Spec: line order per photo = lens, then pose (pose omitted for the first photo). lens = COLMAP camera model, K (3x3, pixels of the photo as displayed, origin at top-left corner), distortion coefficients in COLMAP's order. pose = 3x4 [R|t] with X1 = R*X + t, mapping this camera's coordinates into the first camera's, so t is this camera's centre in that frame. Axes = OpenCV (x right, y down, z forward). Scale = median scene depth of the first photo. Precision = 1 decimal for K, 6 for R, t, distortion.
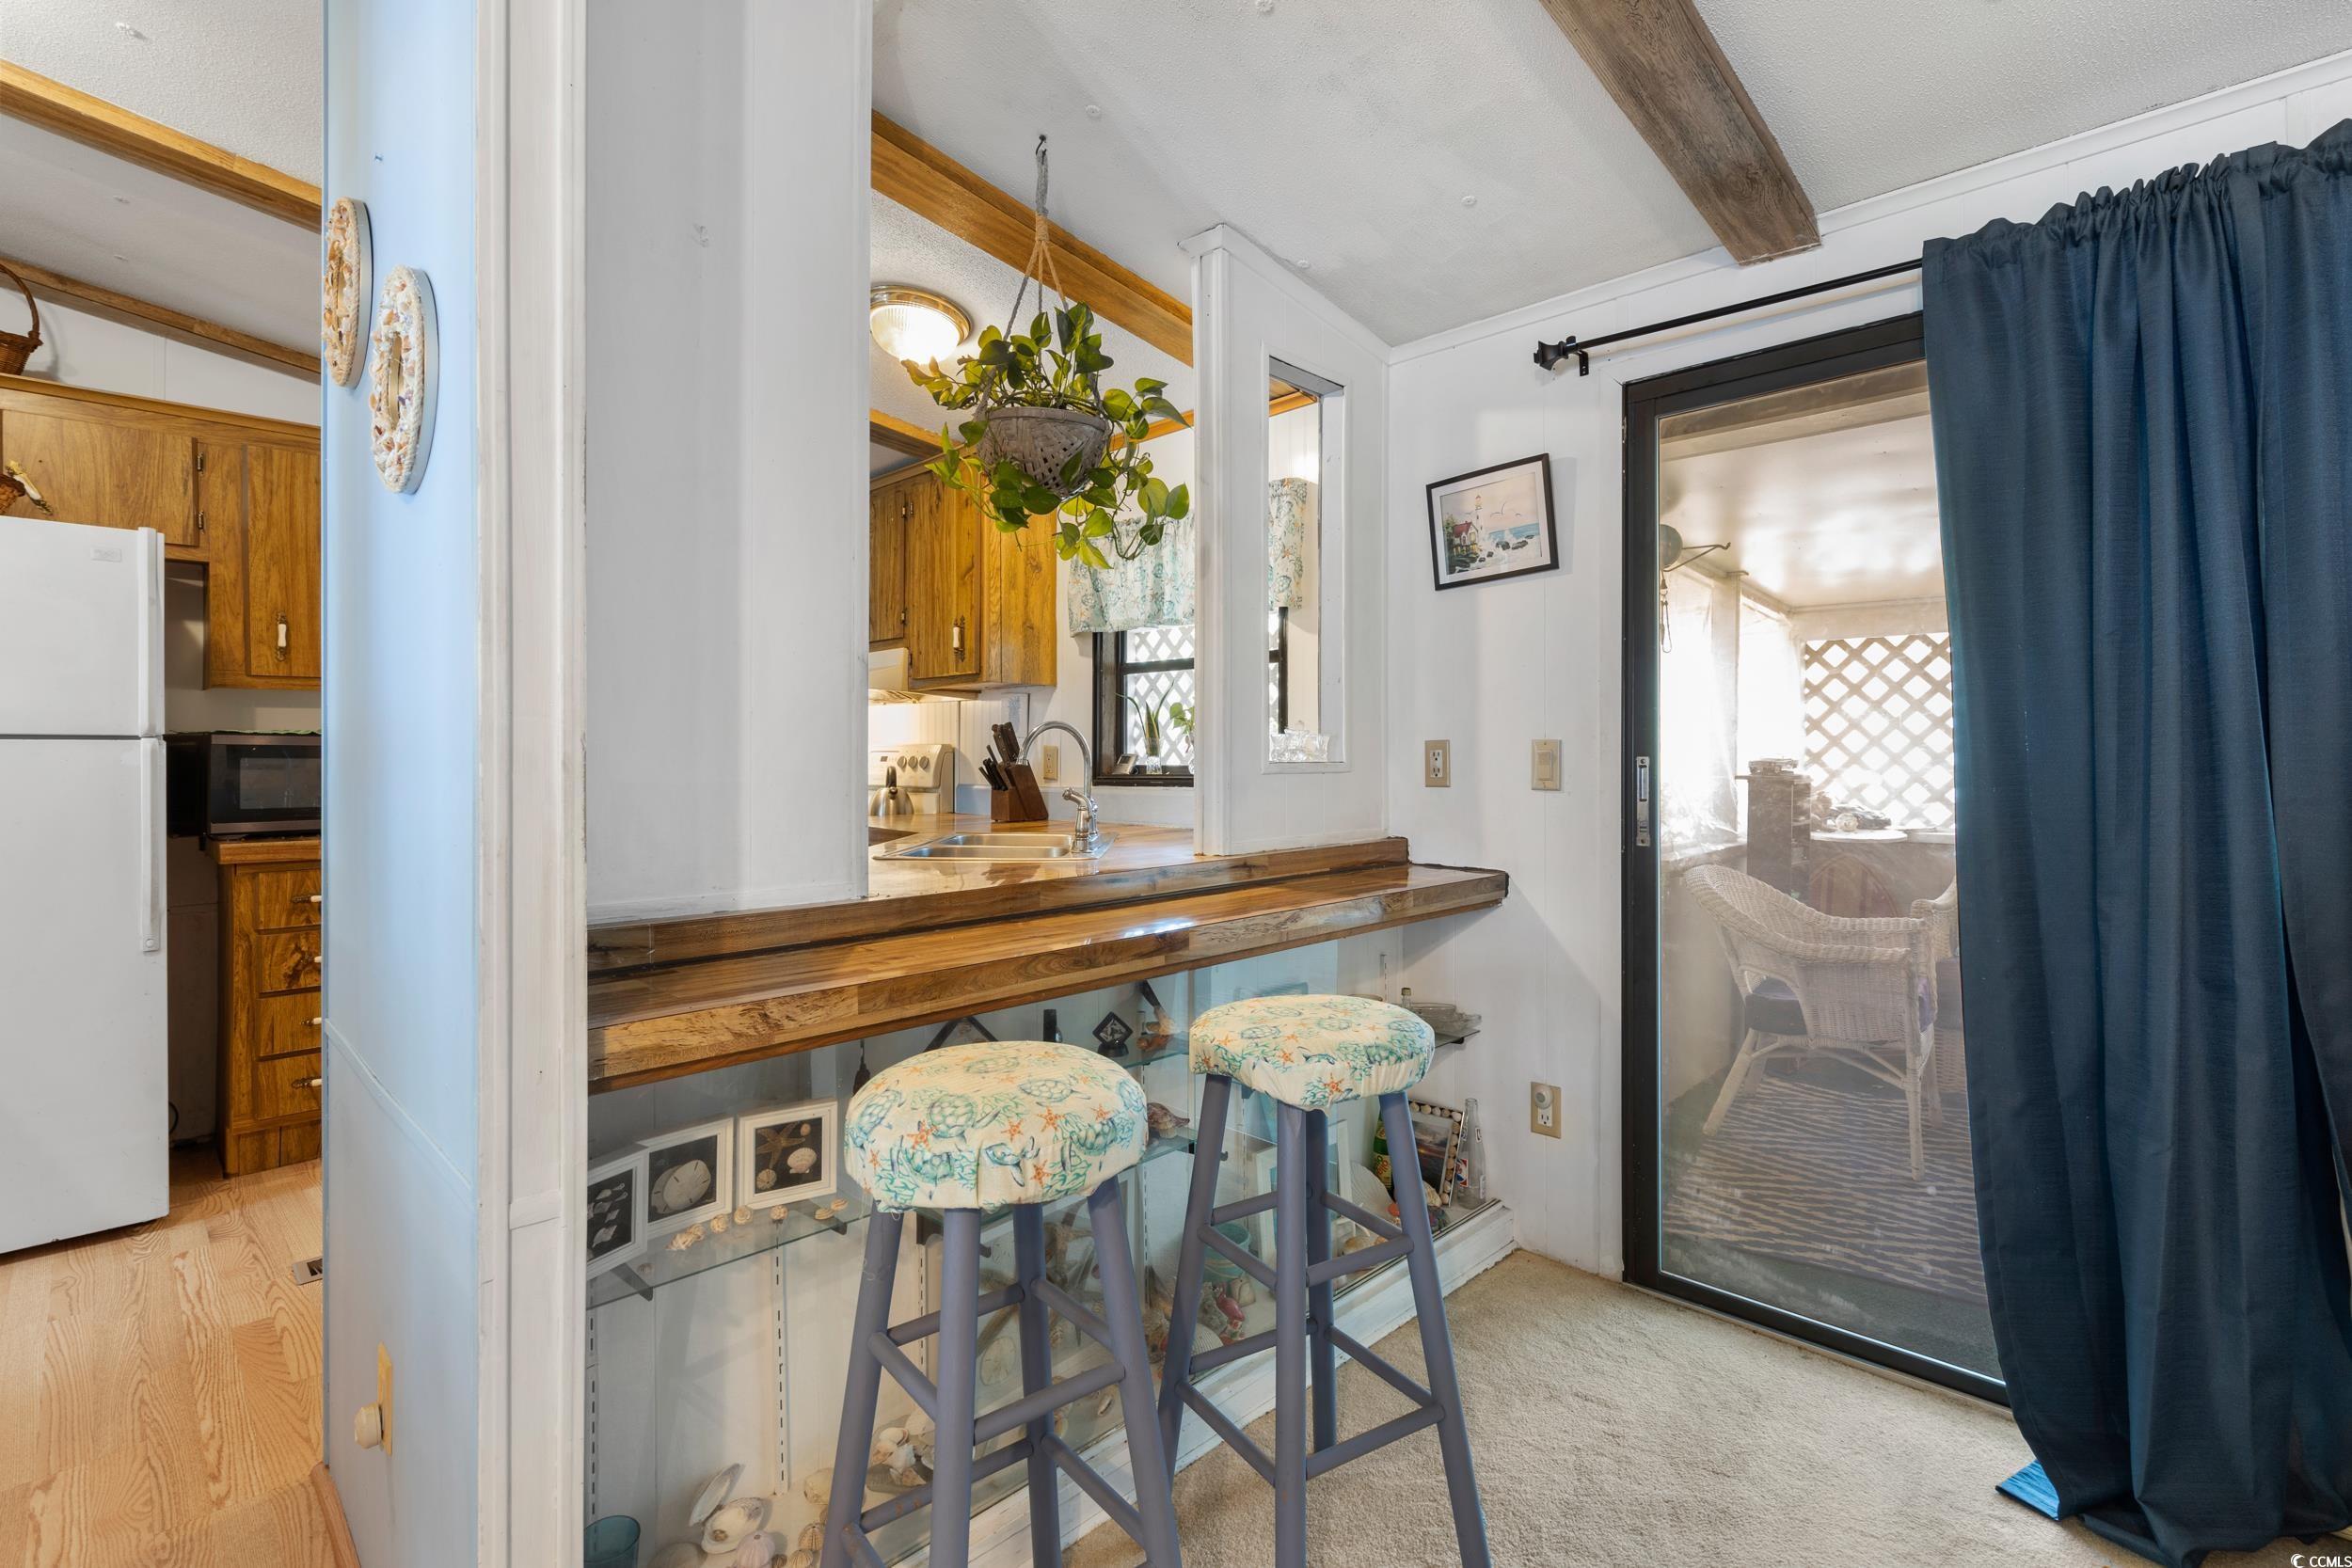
lens RADIAL K [[1073.1, 0, 1152.6], [0, 1073.1, 752.9], [0, 0, 1]] dist [-0.005059, 0.003163]
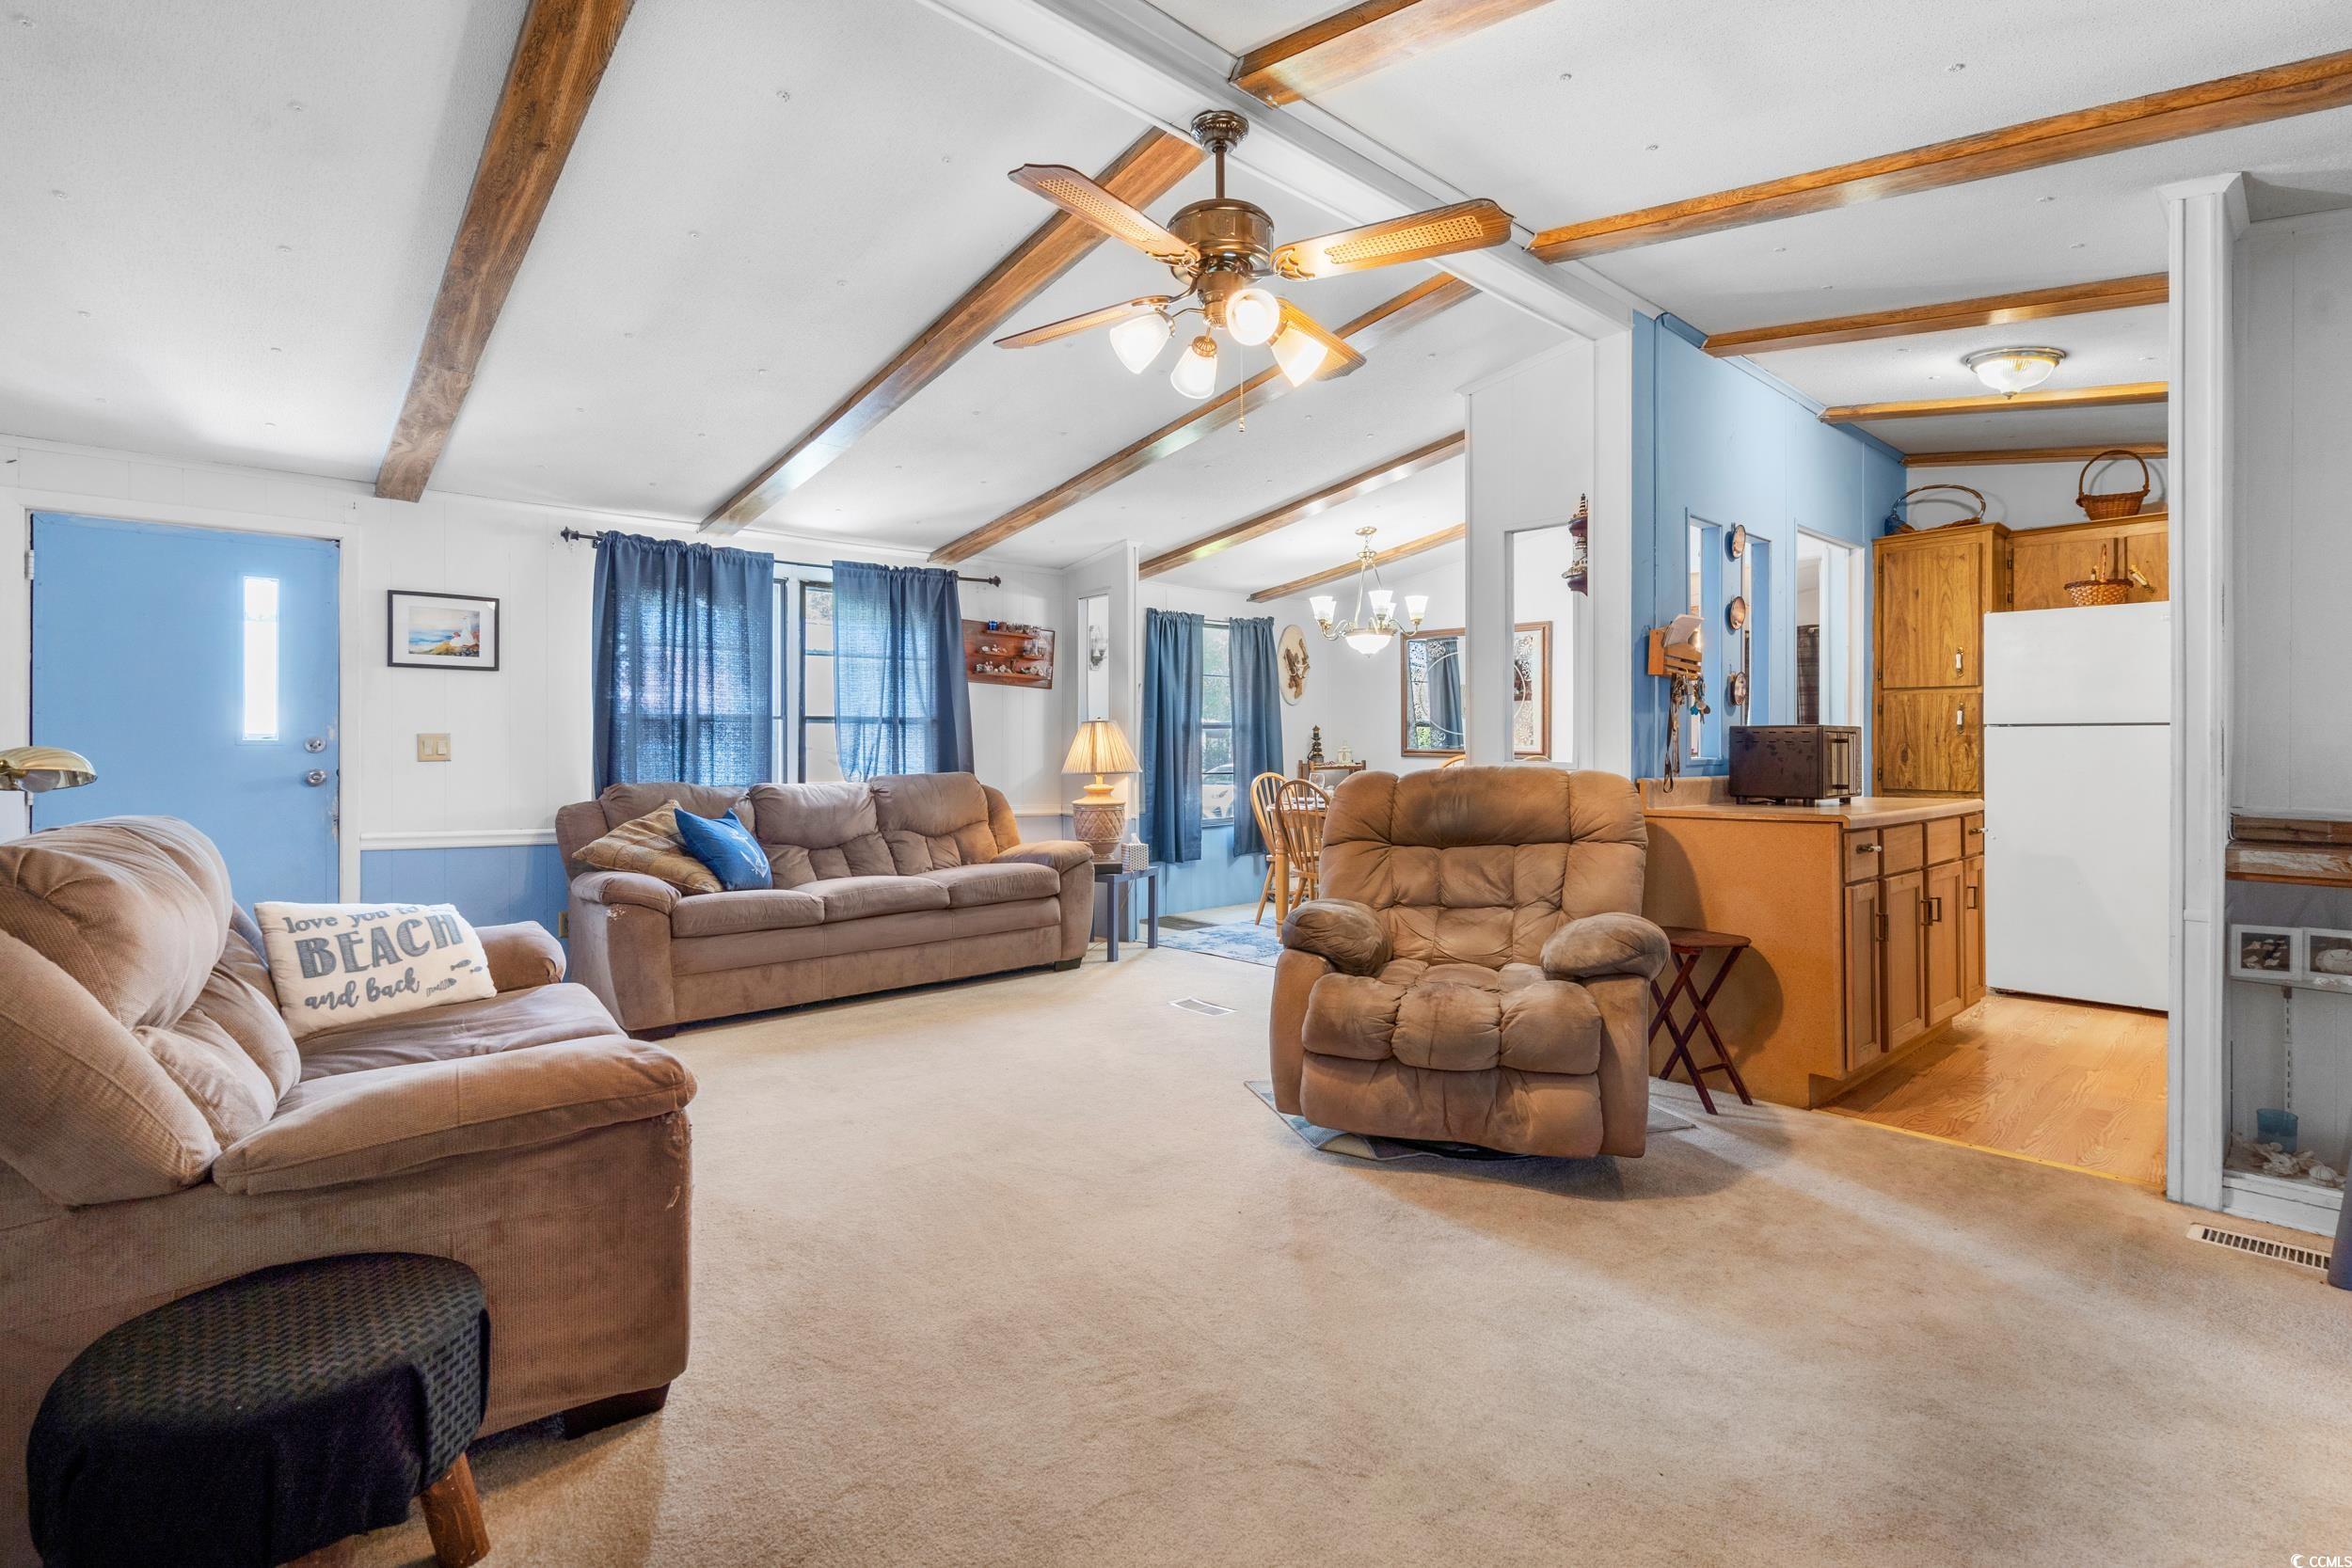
lens RADIAL K [[1073.1, 0, 1174.5], [0, 1073.1, 749.0], [0, 0, 1]] dist [-0.005059, 0.003163]
pose [[-0.055000, 0.005480, -0.998471, 0.664573], [0.000537, 0.999985, 0.005459, 0.010970], [0.998486, -0.000236, -0.055002, -0.396765]]
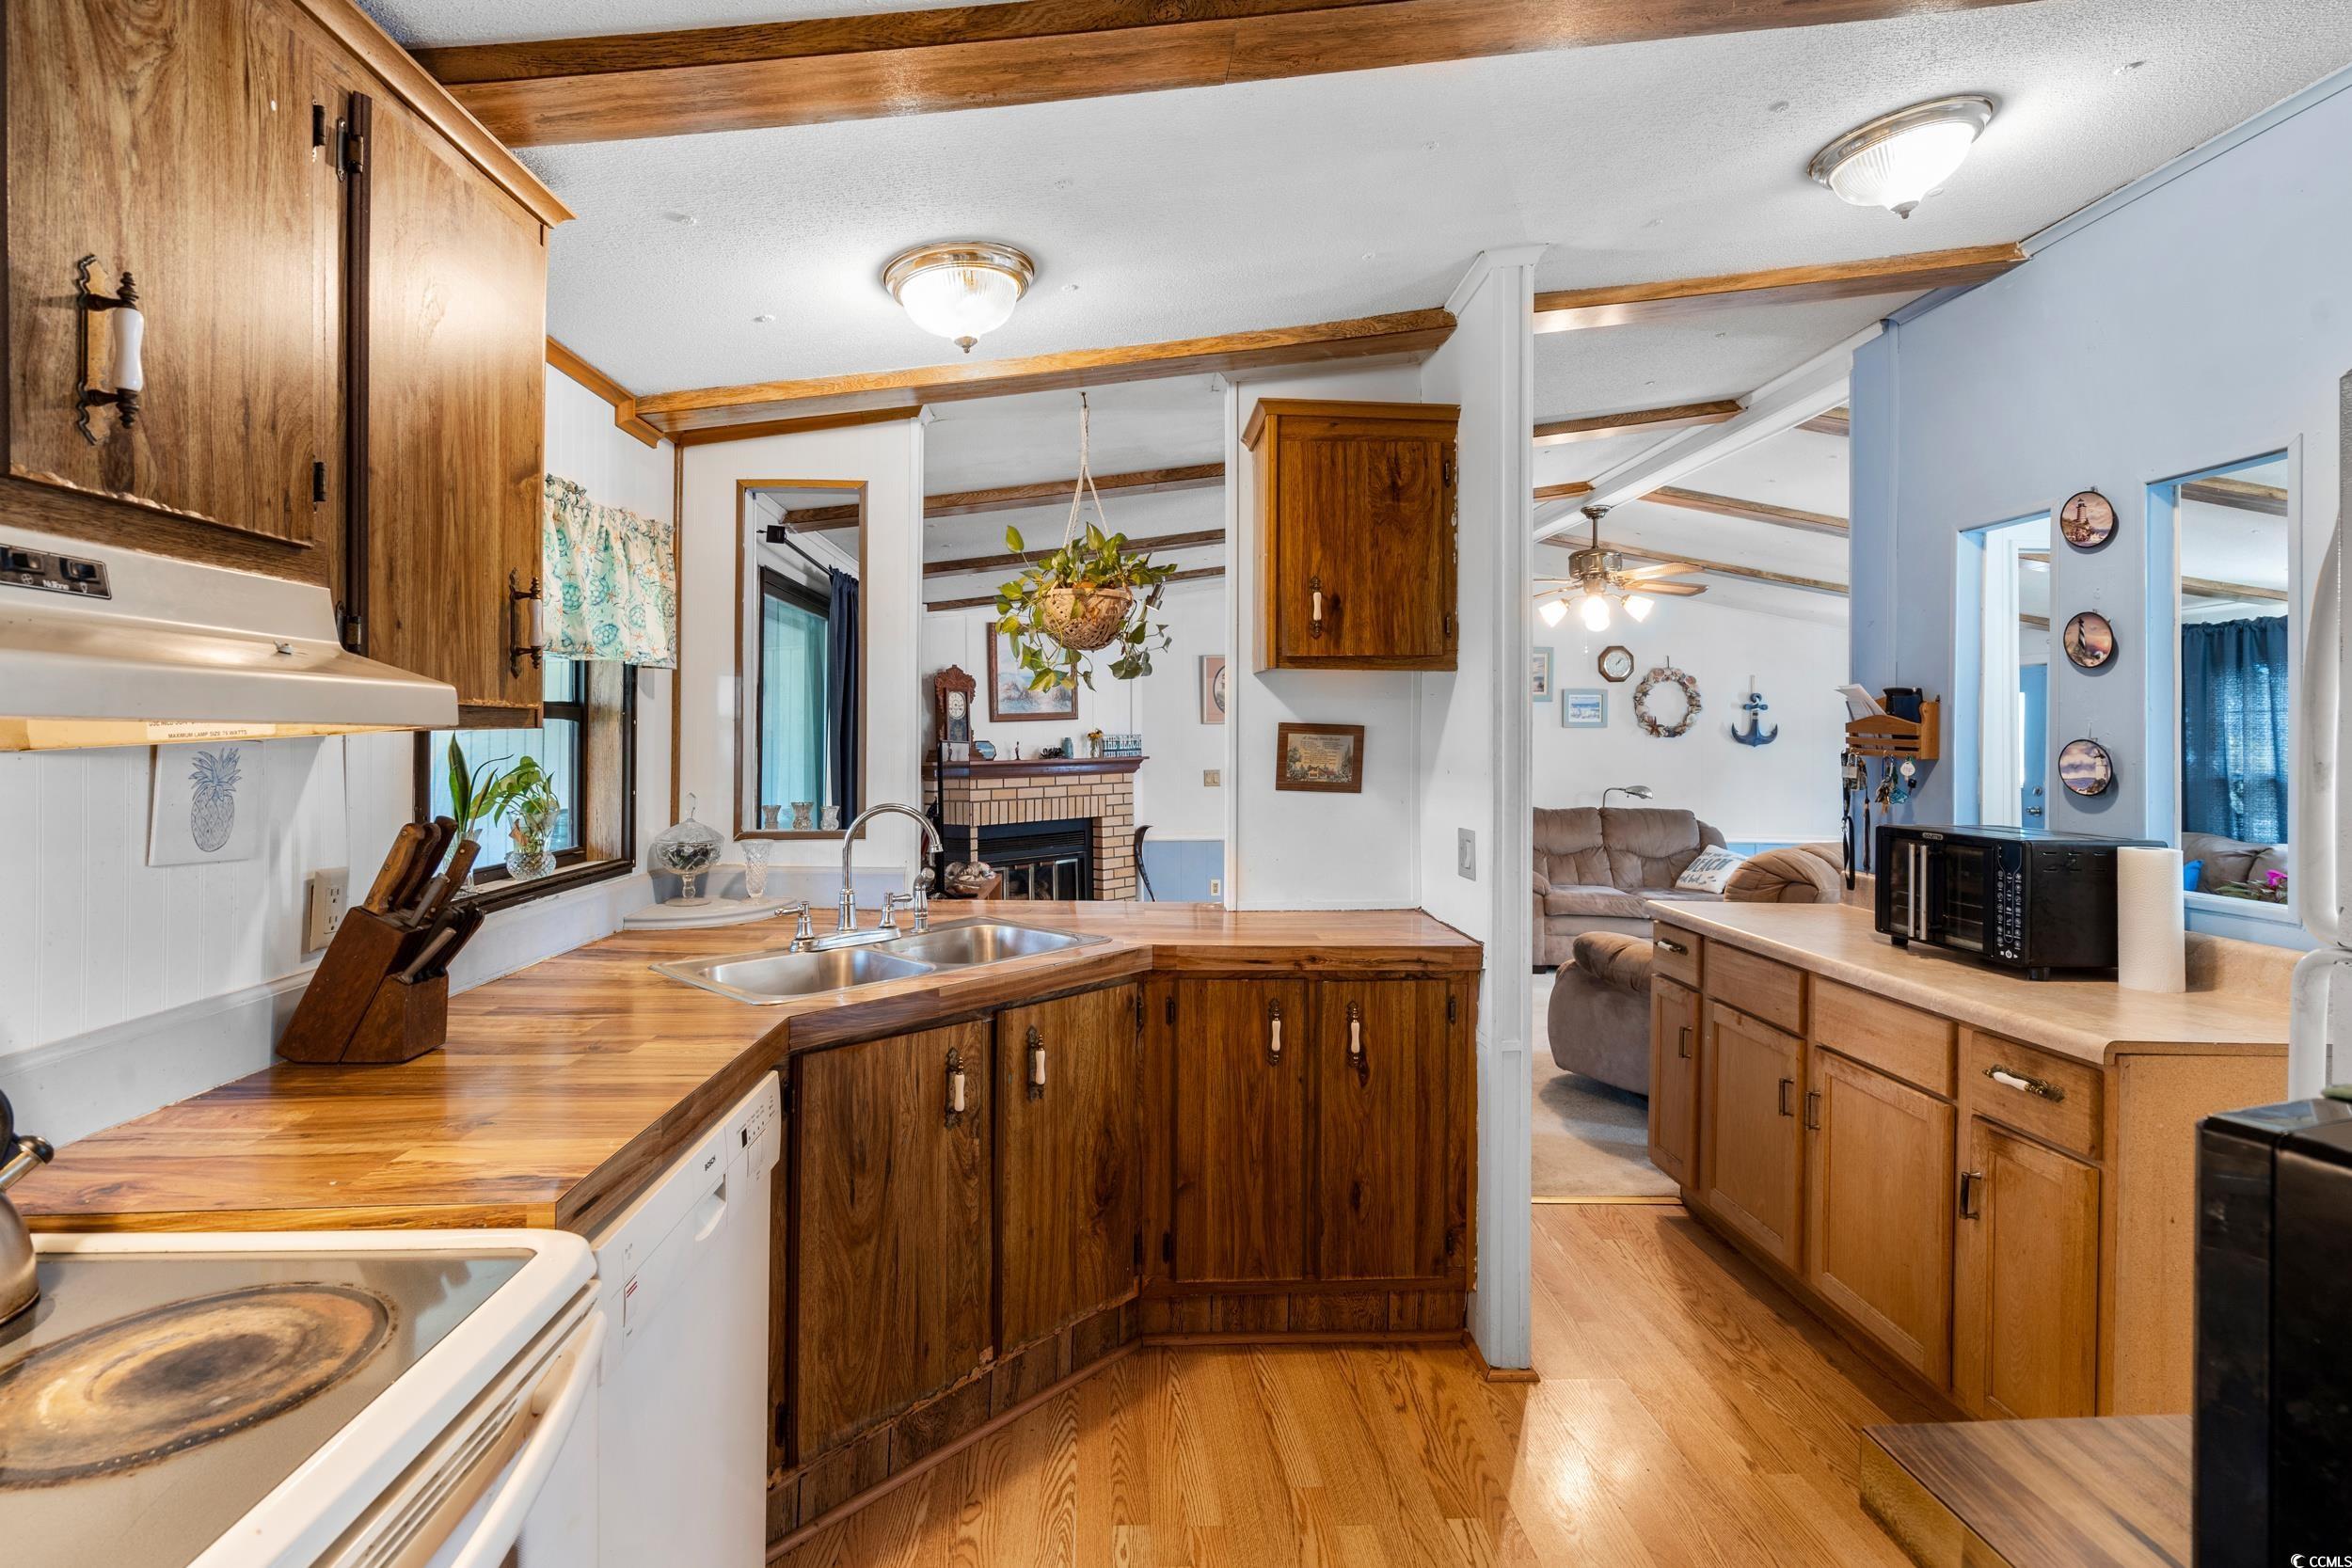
lens RADIAL K [[1073.1, 0, 1185.5], [0, 1073.1, 734.8], [0, 0, 1]] dist [-0.005059, 0.003163]
pose [[-0.753977, 0.000240, 0.656901, -0.764753], [-0.007662, 0.999929, -0.009160, -0.070637], [-0.656856, -0.011940, -0.753922, 1.297864]]
